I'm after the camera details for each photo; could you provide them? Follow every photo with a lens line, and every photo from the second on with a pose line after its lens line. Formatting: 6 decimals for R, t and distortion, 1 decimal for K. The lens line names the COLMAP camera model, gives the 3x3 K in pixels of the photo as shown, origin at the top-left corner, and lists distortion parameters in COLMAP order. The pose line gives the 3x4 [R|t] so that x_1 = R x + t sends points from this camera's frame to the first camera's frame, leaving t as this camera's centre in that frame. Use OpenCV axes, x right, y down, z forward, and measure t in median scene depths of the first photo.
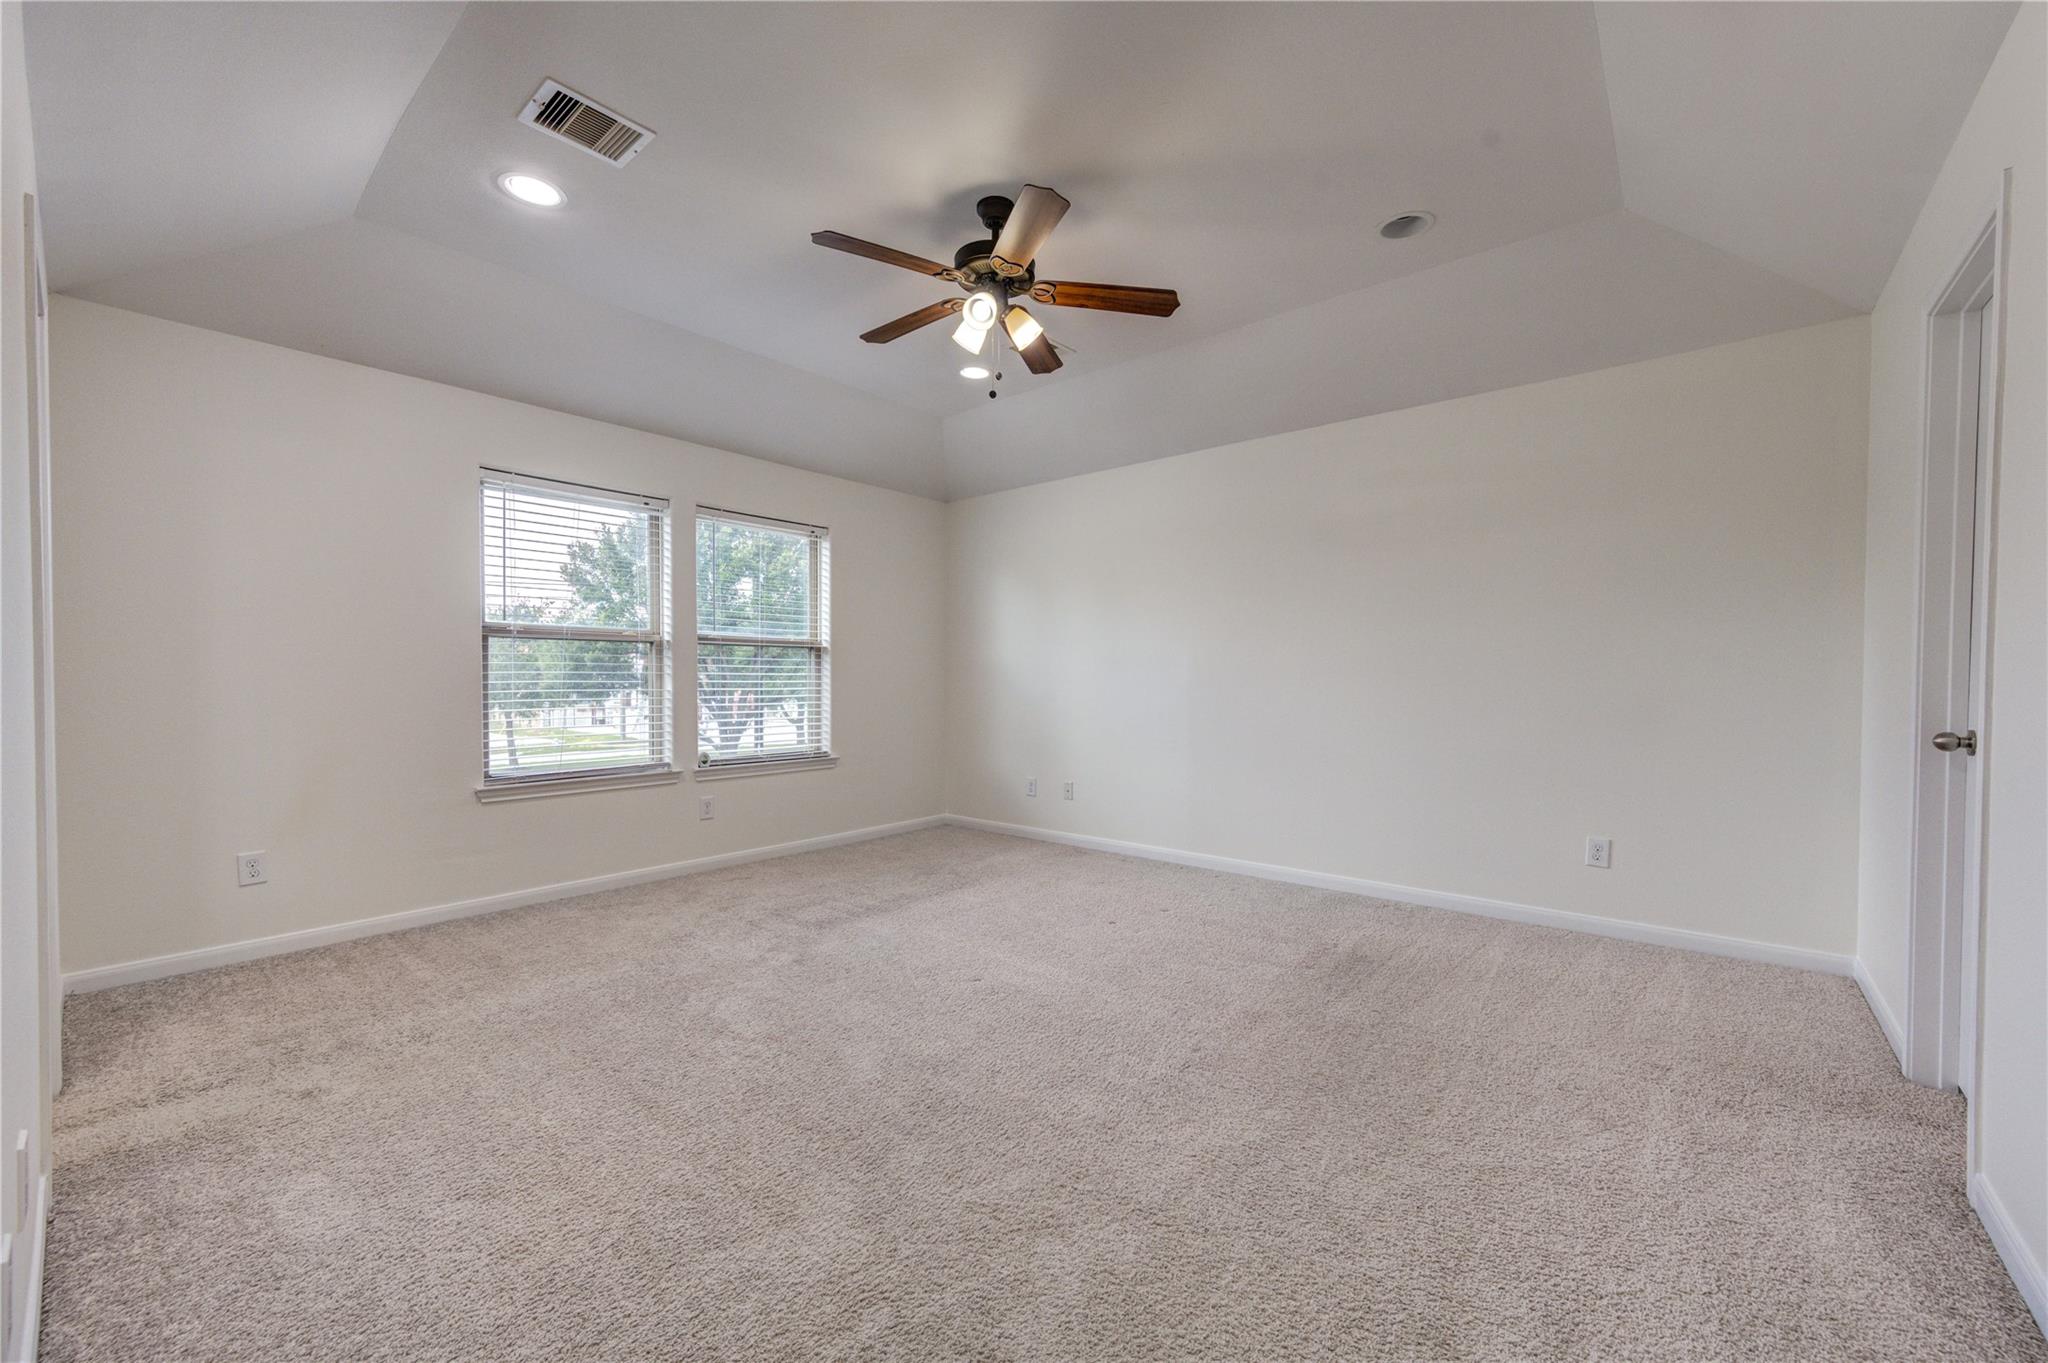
lens RADIAL K [[798.7, 0, 1029.6], [0, 798.7, 691.8], [0, 0, 1]] dist [0.002497, -0.000139]
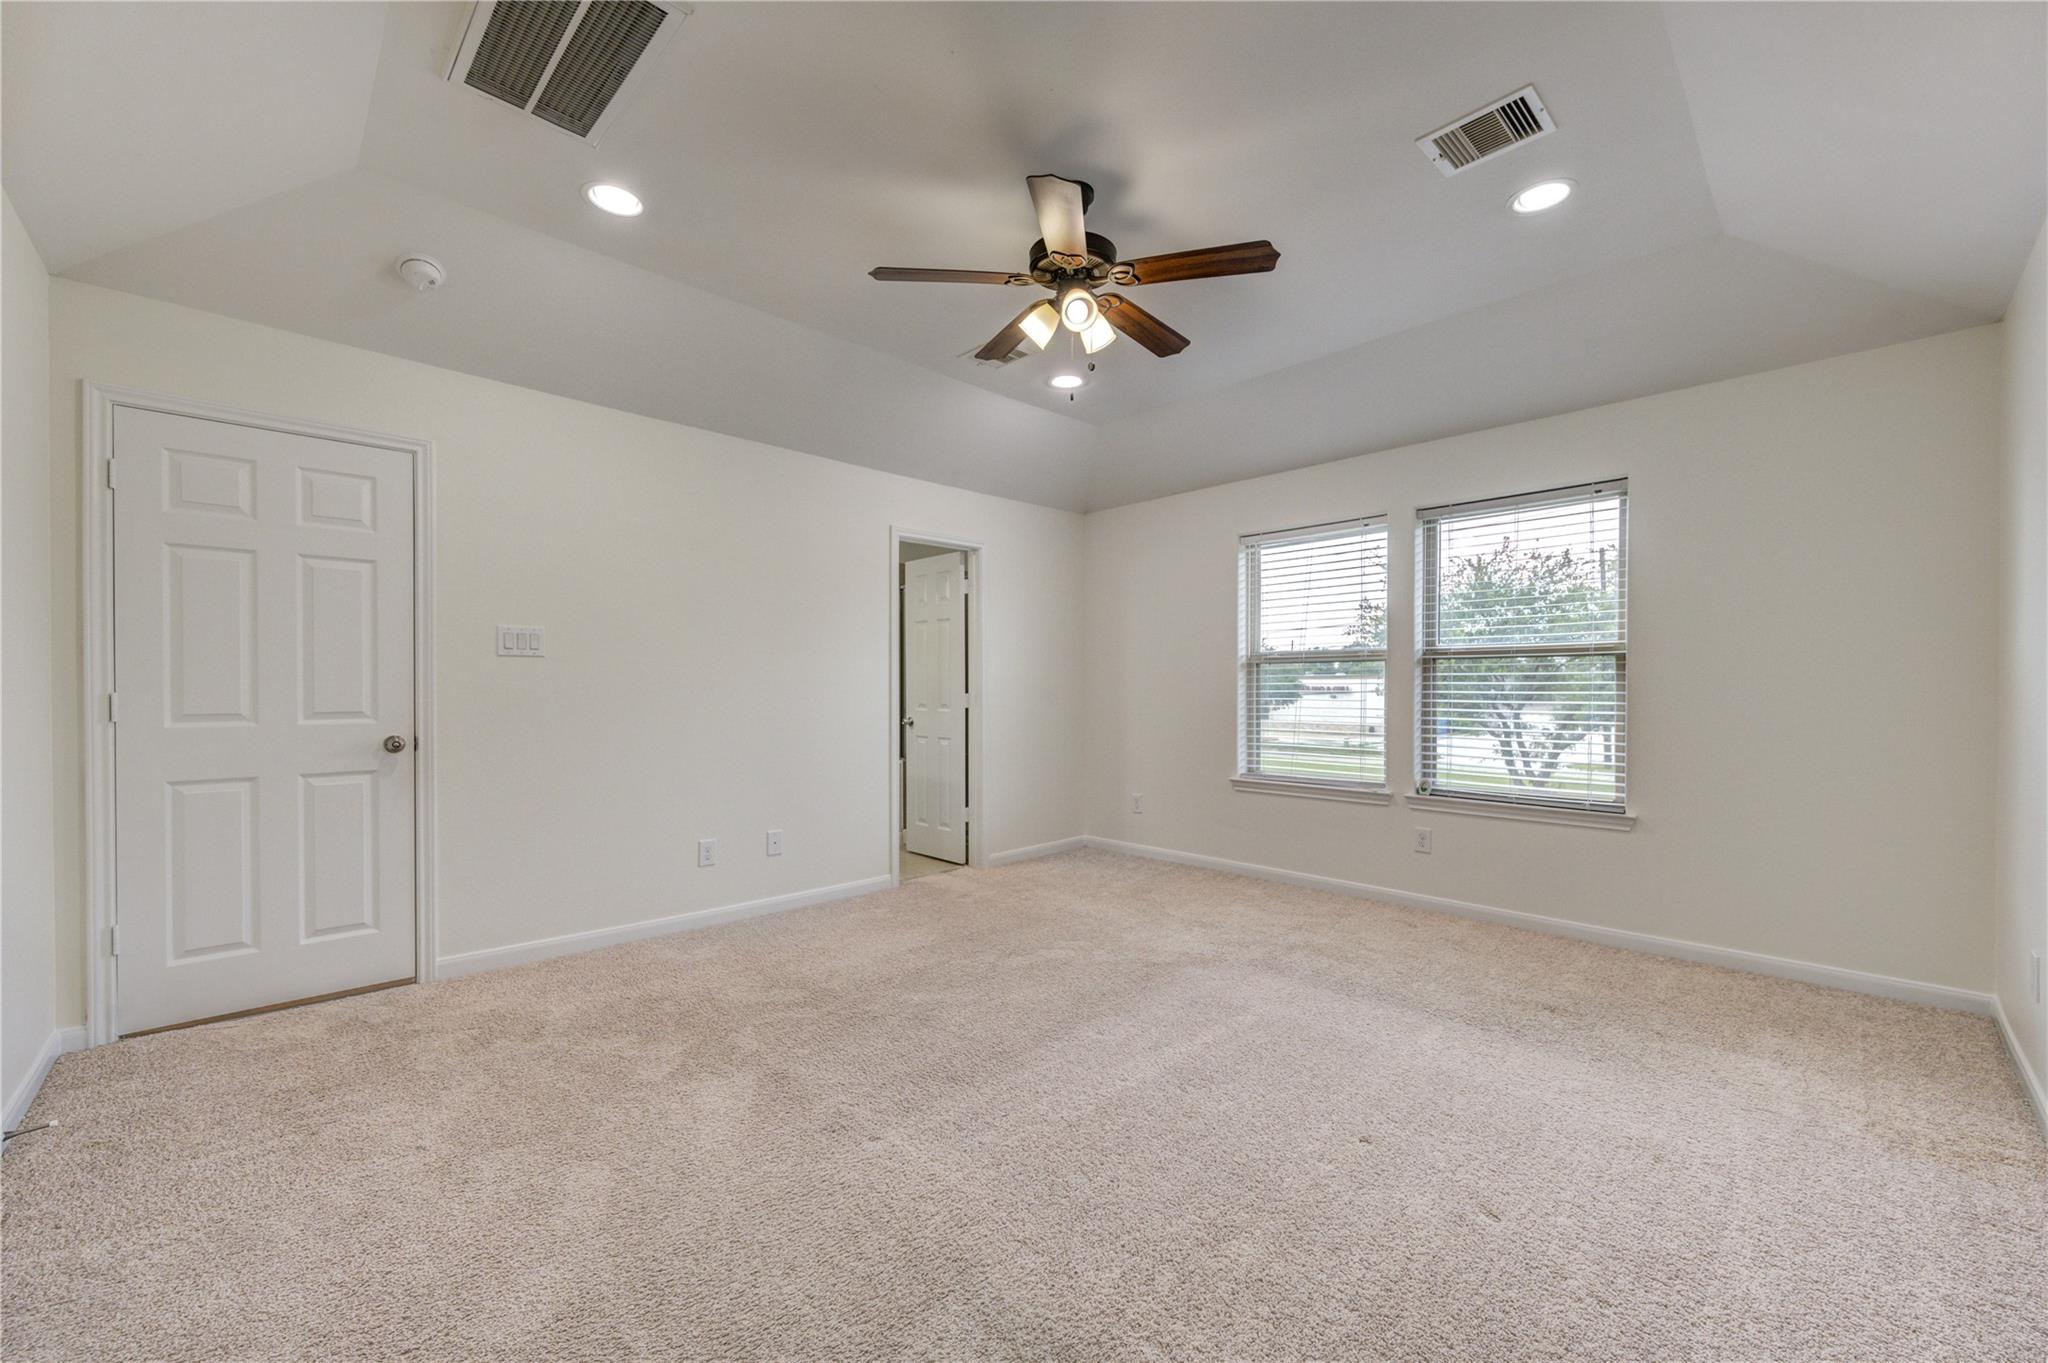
lens RADIAL K [[789.1, 0, 1035.3], [0, 789.1, 692.6], [0, 0, 1]] dist [0.000683, -0.000185]
pose [[-0.095132, -0.001278, -0.995464, 0.617971], [-0.021842, 0.999761, 0.000804, -0.015196], [0.995225, 0.021820, -0.095137, 0.753450]]
